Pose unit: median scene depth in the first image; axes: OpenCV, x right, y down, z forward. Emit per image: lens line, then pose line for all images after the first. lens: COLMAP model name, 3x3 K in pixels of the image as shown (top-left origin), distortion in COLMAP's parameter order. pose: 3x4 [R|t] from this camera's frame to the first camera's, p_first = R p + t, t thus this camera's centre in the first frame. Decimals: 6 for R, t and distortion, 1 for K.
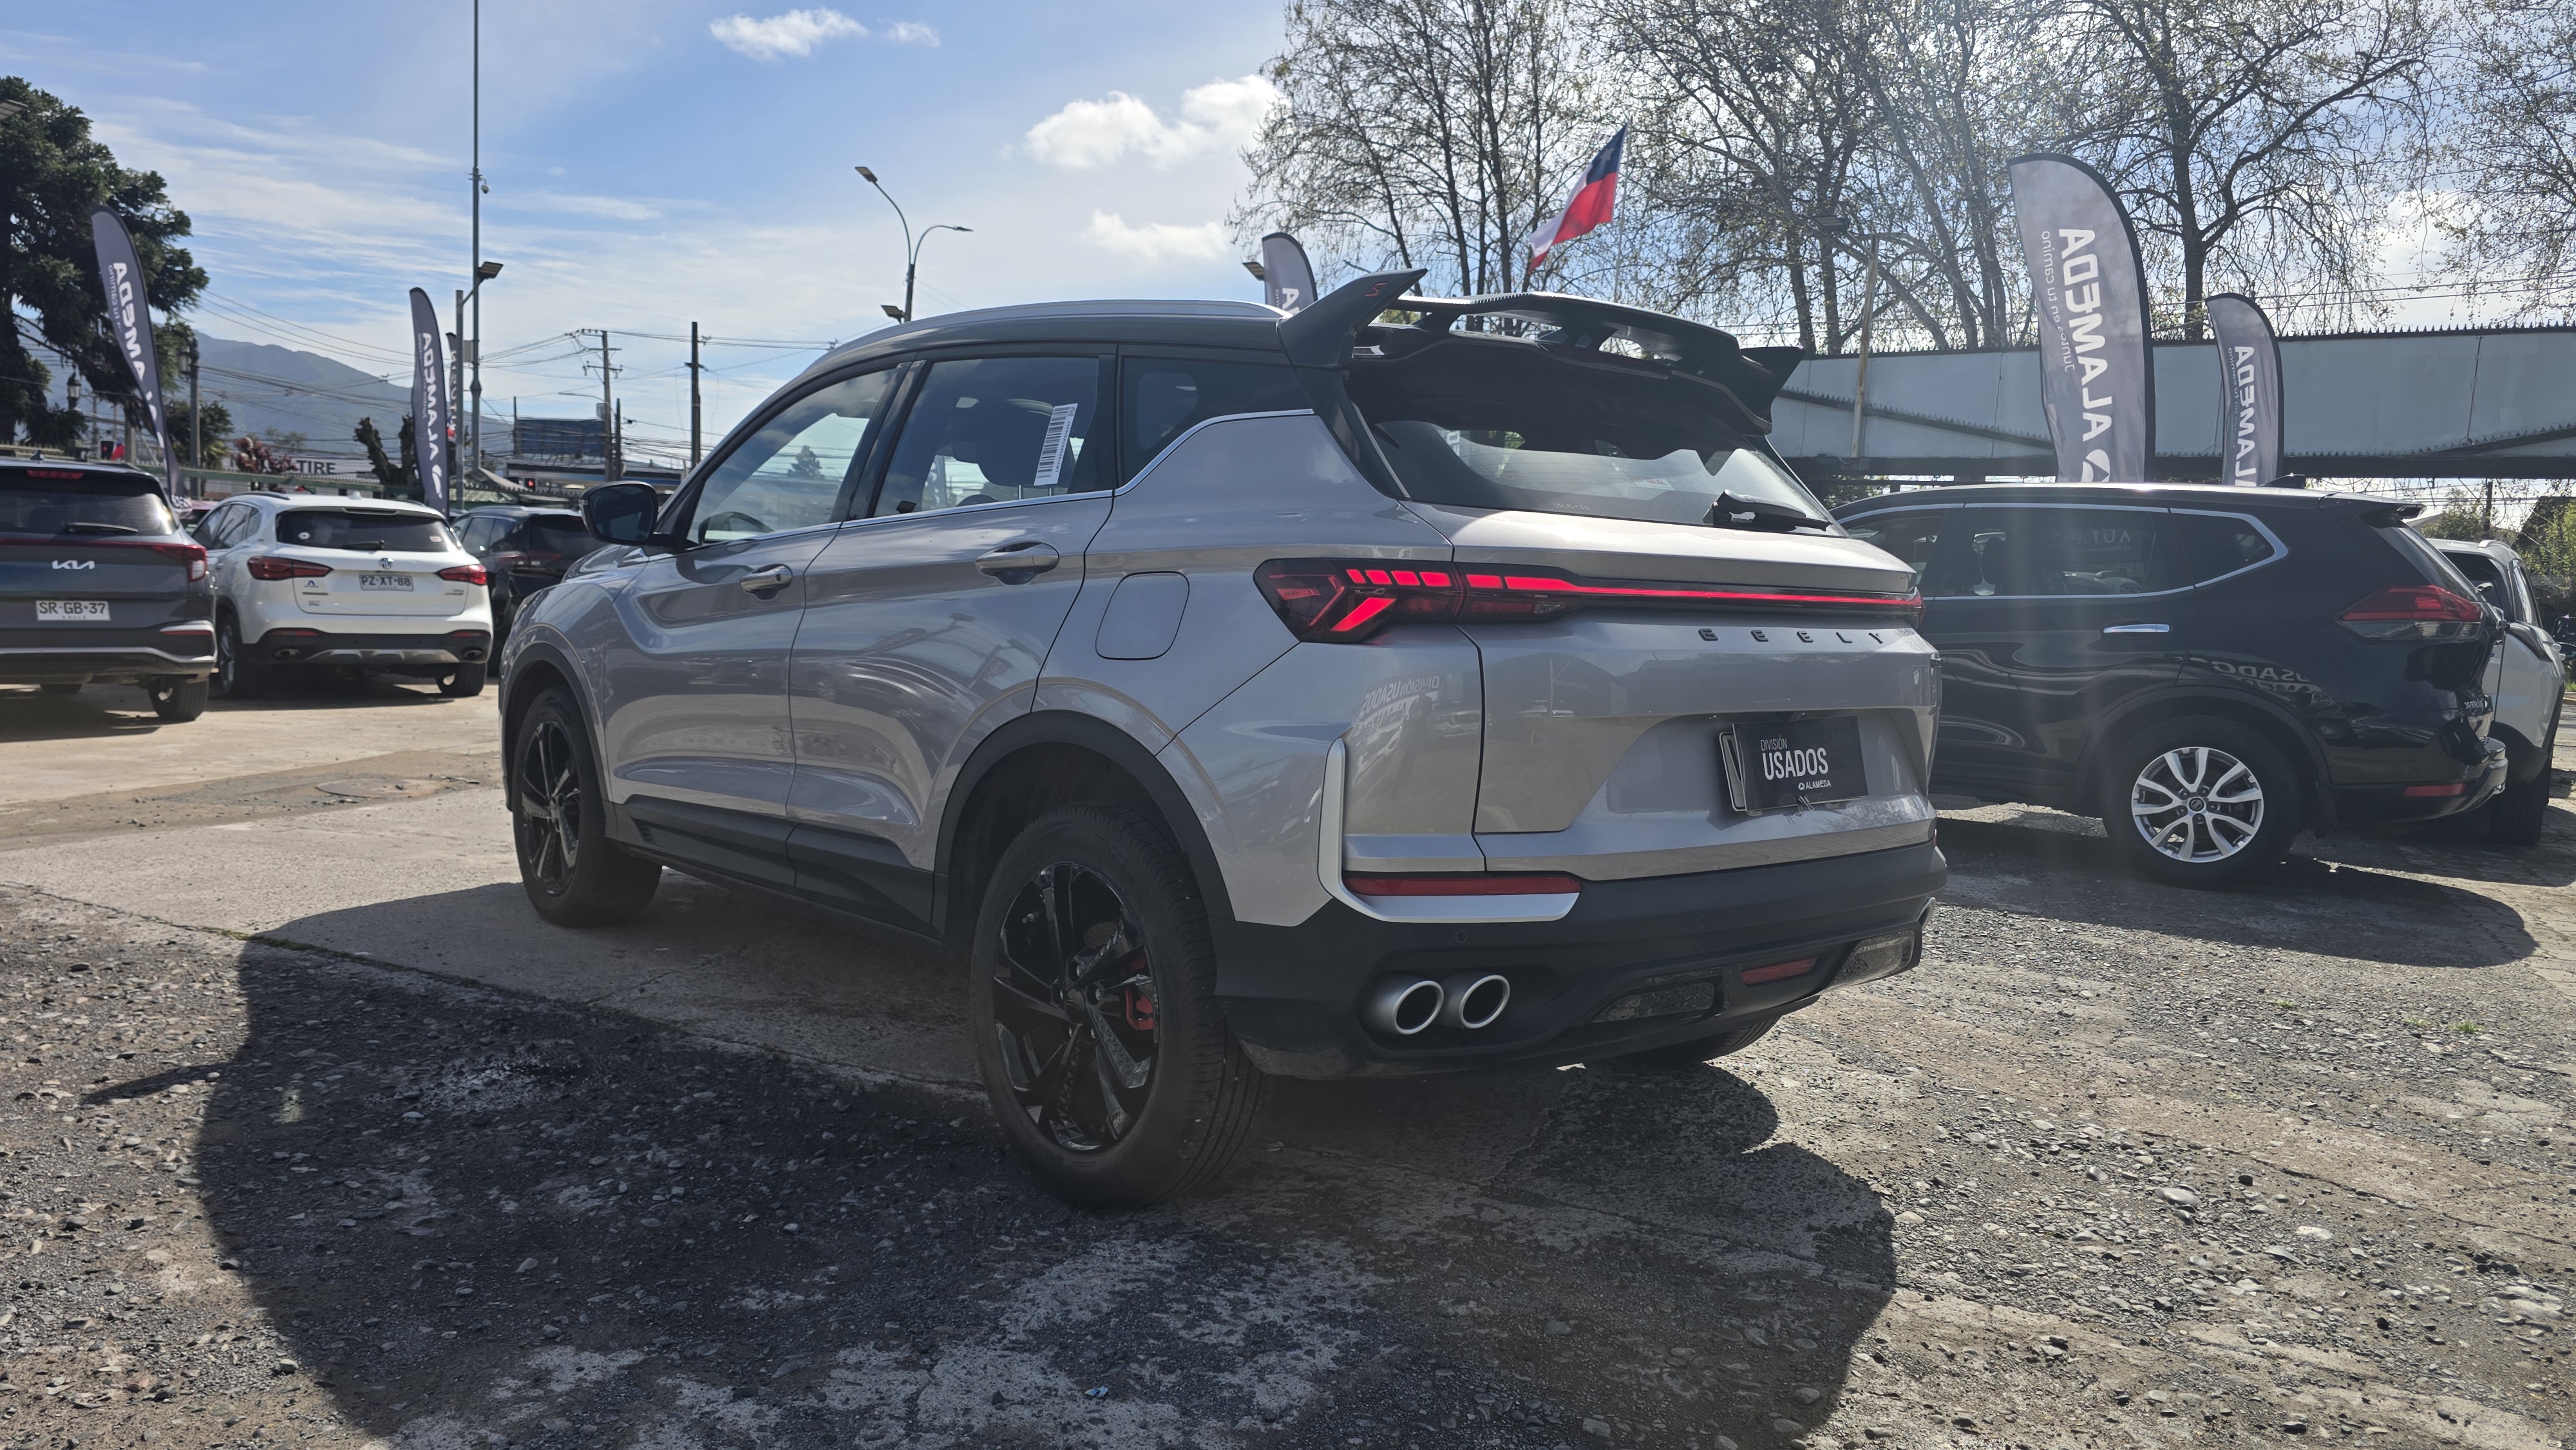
lens RADIAL K [[1718.9, 0, 1292.1], [0, 1718.9, 756.9], [0, 0, 1]] dist [0.053775, -0.044233]
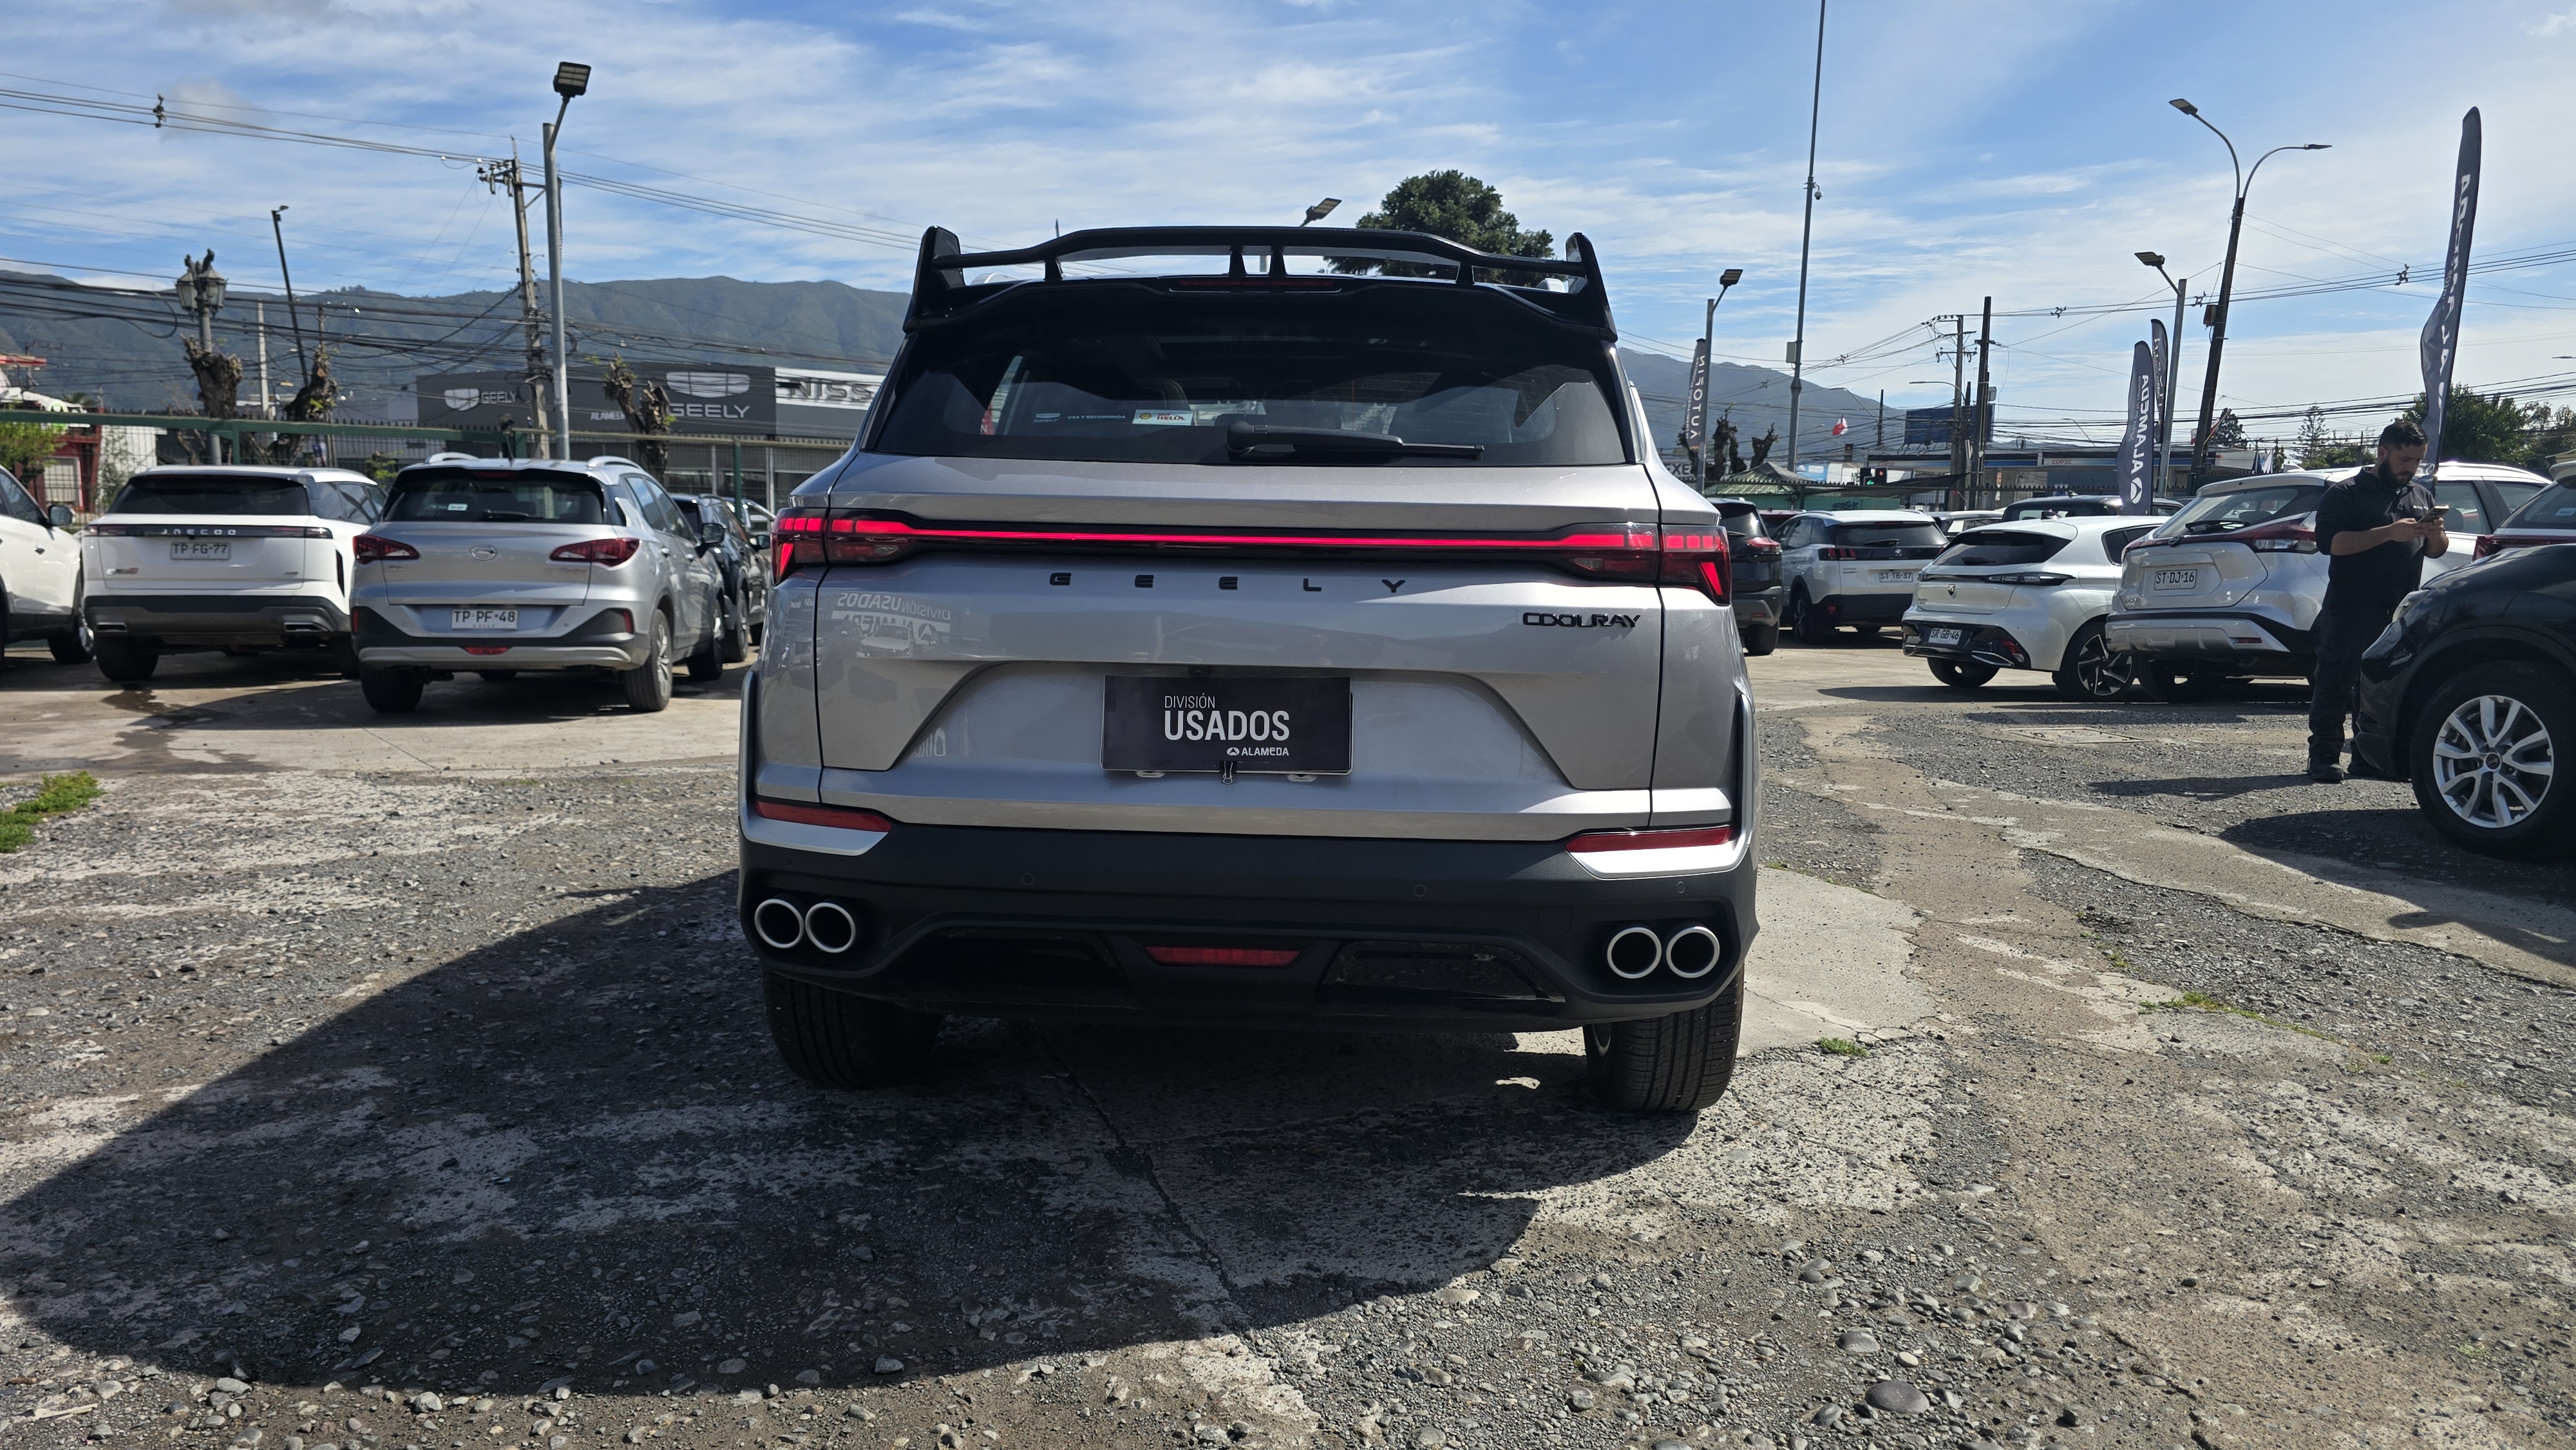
lens RADIAL K [[1718.9, 0, 1282.9], [0, 1718.9, 771.1], [0, 0, 1]] dist [0.053775, -0.044233]
pose [[0.719625, 0.067148, -0.691109, 0.191557], [-0.056065, 0.997682, 0.038556, -0.001808], [0.692096, 0.011002, 0.721722, 0.078941]]
